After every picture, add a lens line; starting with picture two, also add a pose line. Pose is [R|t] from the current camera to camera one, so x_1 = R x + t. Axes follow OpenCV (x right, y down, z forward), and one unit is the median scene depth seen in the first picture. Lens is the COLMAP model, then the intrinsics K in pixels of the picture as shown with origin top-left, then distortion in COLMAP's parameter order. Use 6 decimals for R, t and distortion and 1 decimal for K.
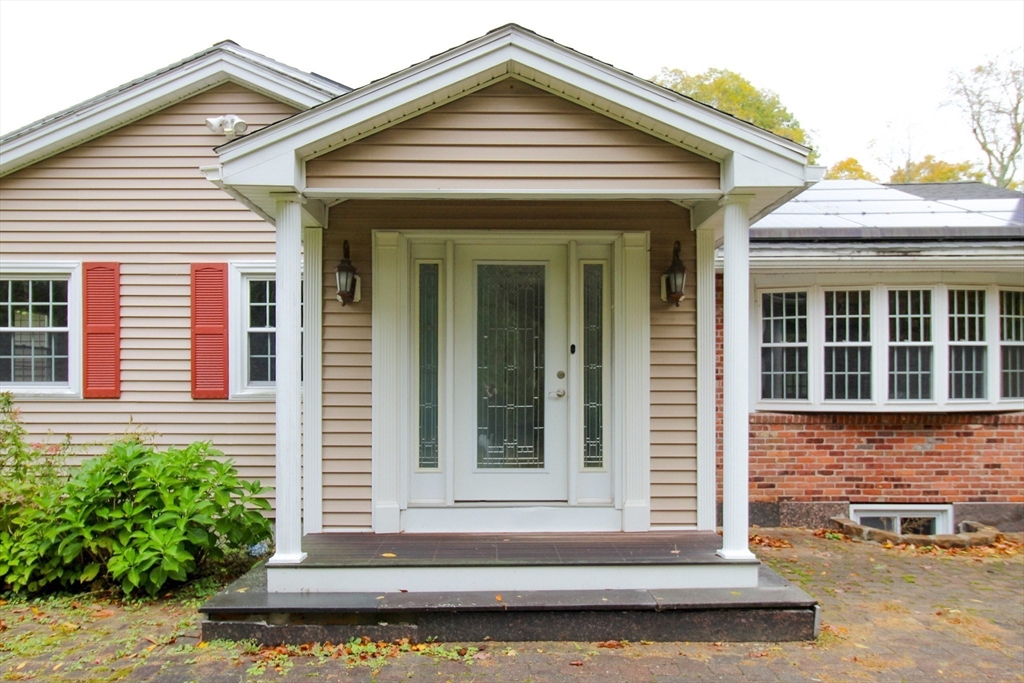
lens RADIAL K [[757.1, 0, 510.9], [0, 757.1, 382.1], [0, 0, 1]] dist [0.001154, -0.002370]
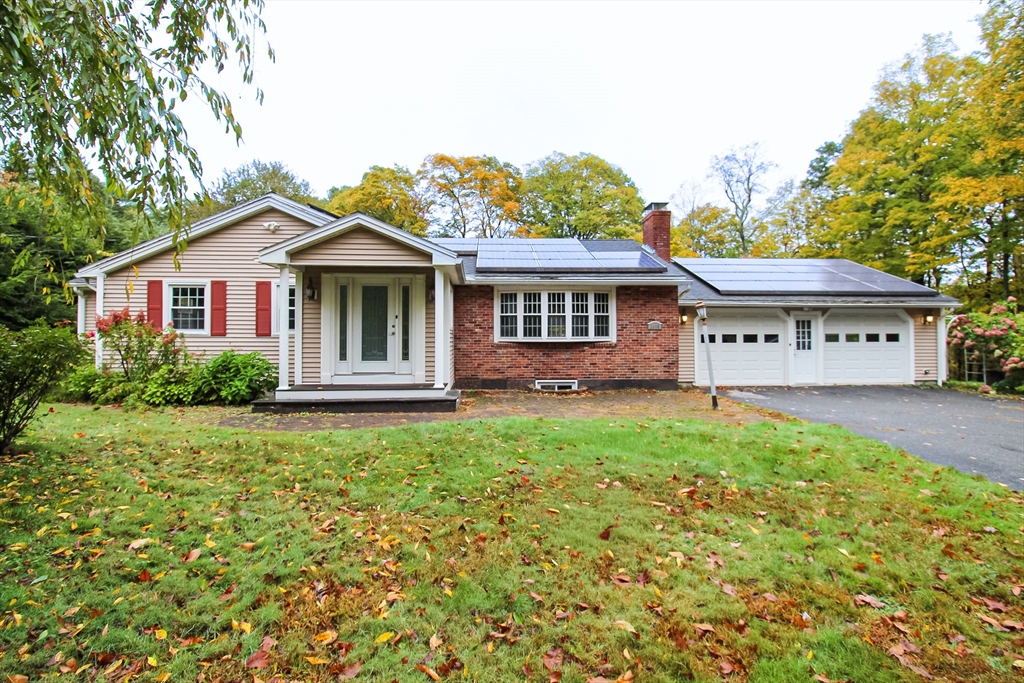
lens RADIAL K [[472.8, 0, 511.5], [0, 472.8, 326.4], [0, 0, 1]] dist [-0.000029, -0.014457]
pose [[0.998099, 0.001219, 0.061620, 0.316881], [-0.000375, 0.999906, -0.013711, 0.011399], [-0.061631, 0.013662, 0.998005, -0.590771]]
